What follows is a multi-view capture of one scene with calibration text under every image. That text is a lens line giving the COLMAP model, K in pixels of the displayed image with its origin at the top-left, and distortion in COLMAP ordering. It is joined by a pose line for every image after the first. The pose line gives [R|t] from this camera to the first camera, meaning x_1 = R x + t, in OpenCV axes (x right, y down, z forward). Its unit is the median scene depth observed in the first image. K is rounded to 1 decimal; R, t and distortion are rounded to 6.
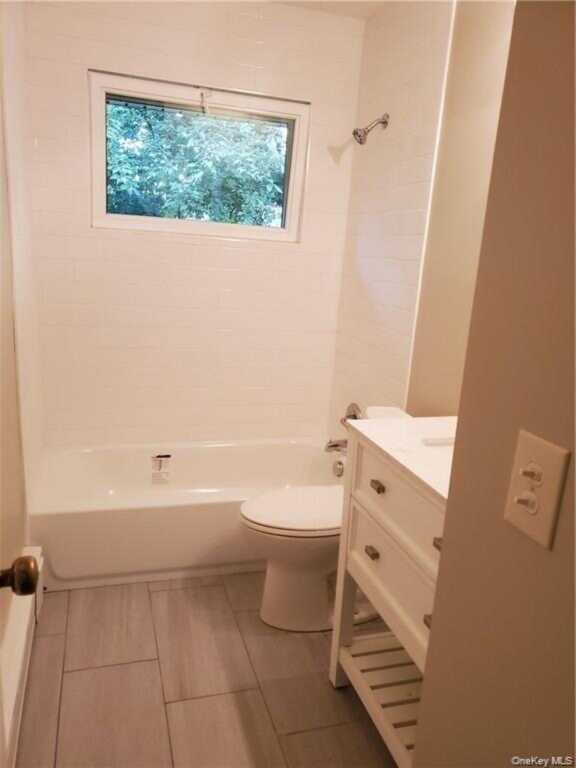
lens RADIAL K [[586.0, 0, 288.0], [0, 586.0, 384.0], [0, 0, 1]] dist [0.002038, -0.002874]
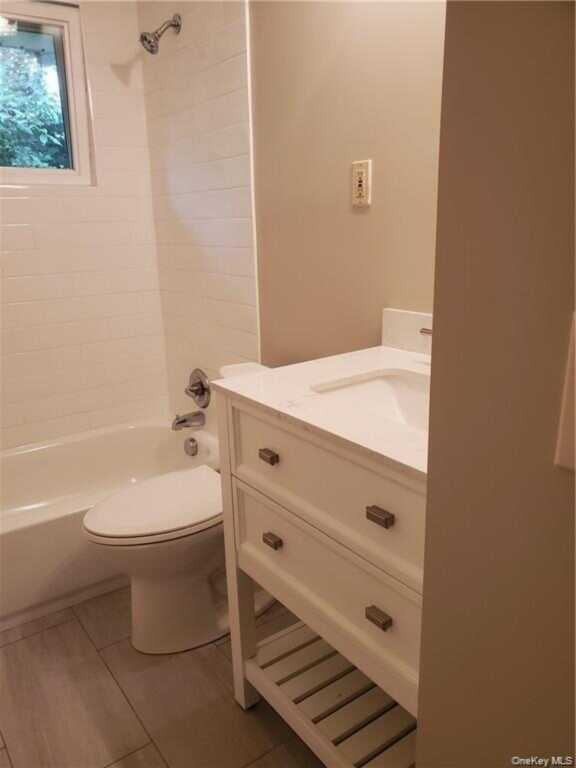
lens RADIAL K [[617.2, 0, 288.0], [0, 617.2, 384.0], [0, 0, 1]] dist [0.060034, -0.063358]
pose [[0.946831, -0.173061, 0.271222, -0.015961], [0.159457, 0.984605, 0.071593, 0.015291], [-0.279437, -0.024538, 0.959850, 0.123979]]
